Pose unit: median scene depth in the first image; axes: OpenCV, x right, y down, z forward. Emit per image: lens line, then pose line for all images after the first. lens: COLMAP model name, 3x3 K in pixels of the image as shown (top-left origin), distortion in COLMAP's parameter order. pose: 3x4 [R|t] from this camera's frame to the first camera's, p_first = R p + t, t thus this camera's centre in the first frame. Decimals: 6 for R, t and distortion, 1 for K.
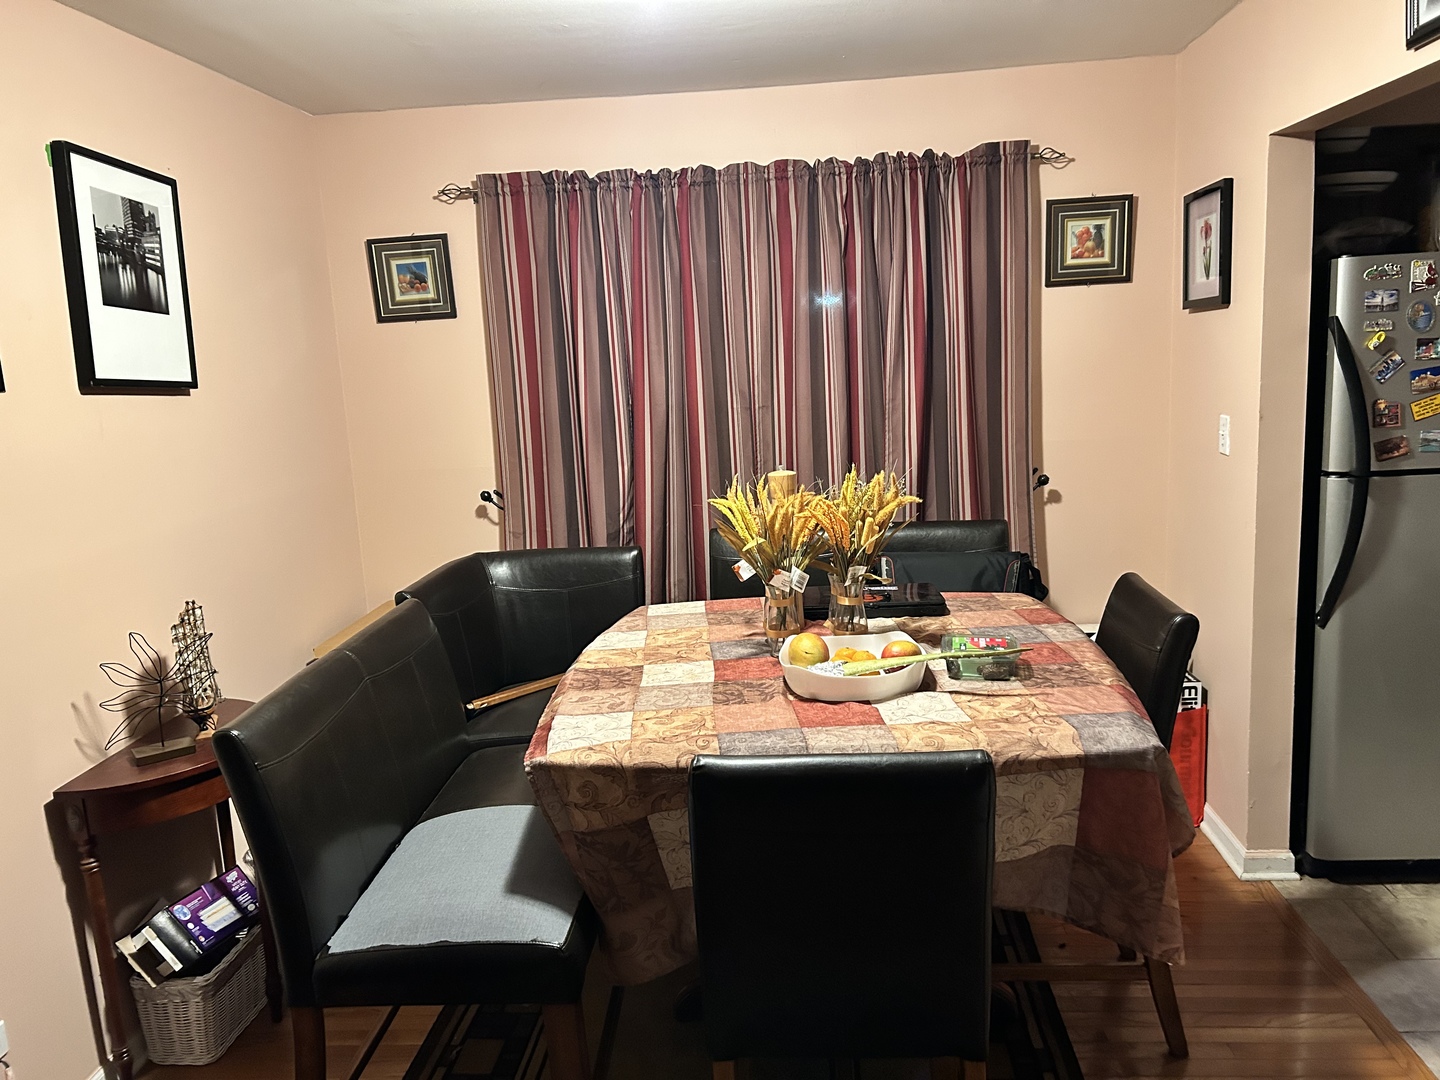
lens RADIAL K [[1101.1, 0, 720.0], [0, 1101.1, 536.9], [0, 0, 1]] dist [0.000963, -0.001309]
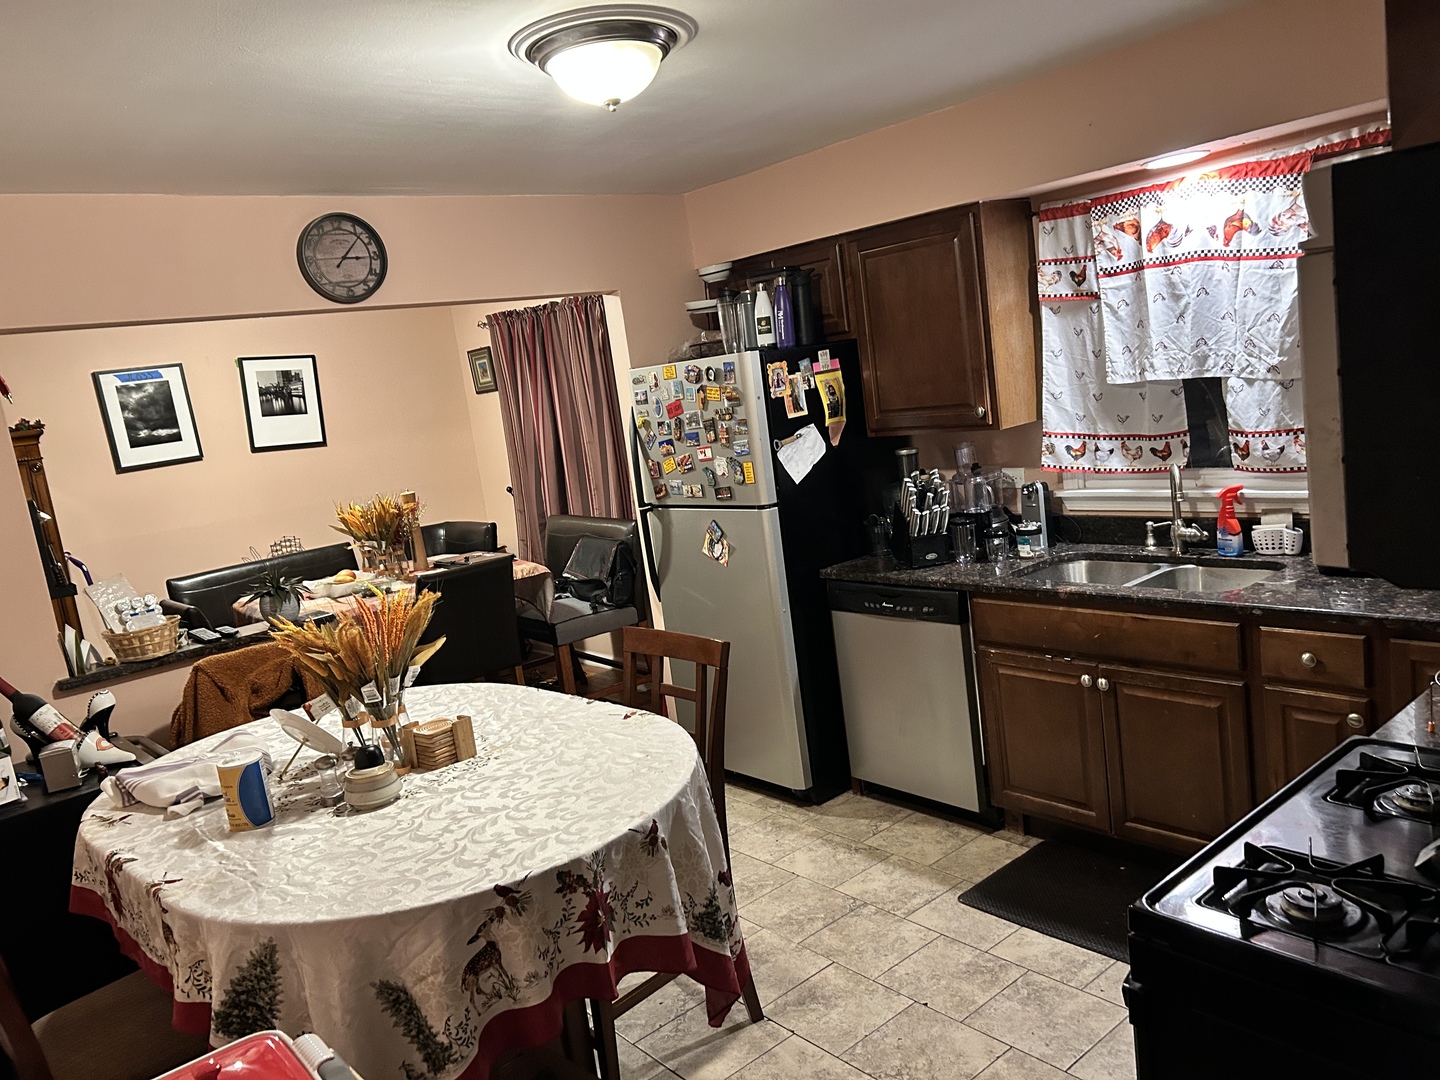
lens RADIAL K [[1101.1, 0, 721.1], [0, 1101.1, 540.0], [0, 0, 1]] dist [0.000963, -0.001309]
pose [[0.701834, 0.070511, -0.708843, 1.880560], [-0.032663, 0.997228, 0.066858, -0.125959], [0.711592, -0.023770, 0.702191, -0.026917]]
